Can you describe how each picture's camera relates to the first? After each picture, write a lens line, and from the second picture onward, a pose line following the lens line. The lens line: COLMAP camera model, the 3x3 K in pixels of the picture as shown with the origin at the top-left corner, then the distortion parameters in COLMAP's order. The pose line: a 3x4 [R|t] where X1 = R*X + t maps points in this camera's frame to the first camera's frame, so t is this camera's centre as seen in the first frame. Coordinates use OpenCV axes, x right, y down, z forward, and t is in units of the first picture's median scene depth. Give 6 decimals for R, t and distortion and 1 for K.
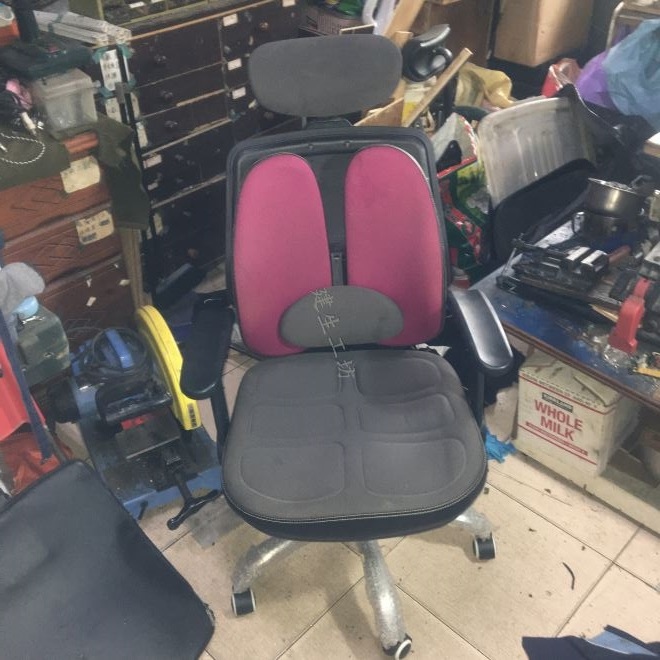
lens RADIAL K [[748.3, 0, 329.0], [0, 748.3, 327.8], [0, 0, 1]] dist [0.105073, -0.211947]
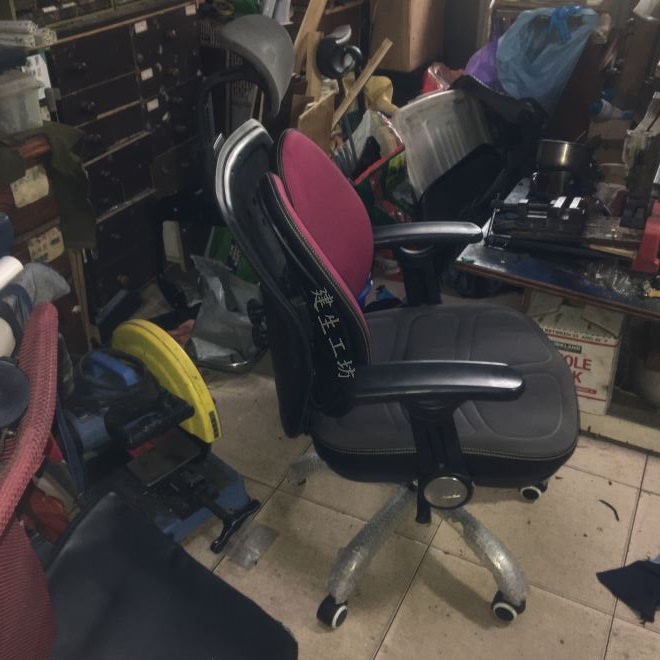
lens RADIAL K [[748.3, 0, 329.0], [0, 748.3, 327.8], [0, 0, 1]] dist [0.105073, -0.211947]
pose [[0.954400, -0.150032, 0.258090, -0.209763], [0.169823, 0.983879, -0.056049, 0.059614], [-0.245520, 0.097323, 0.964494, 0.061276]]
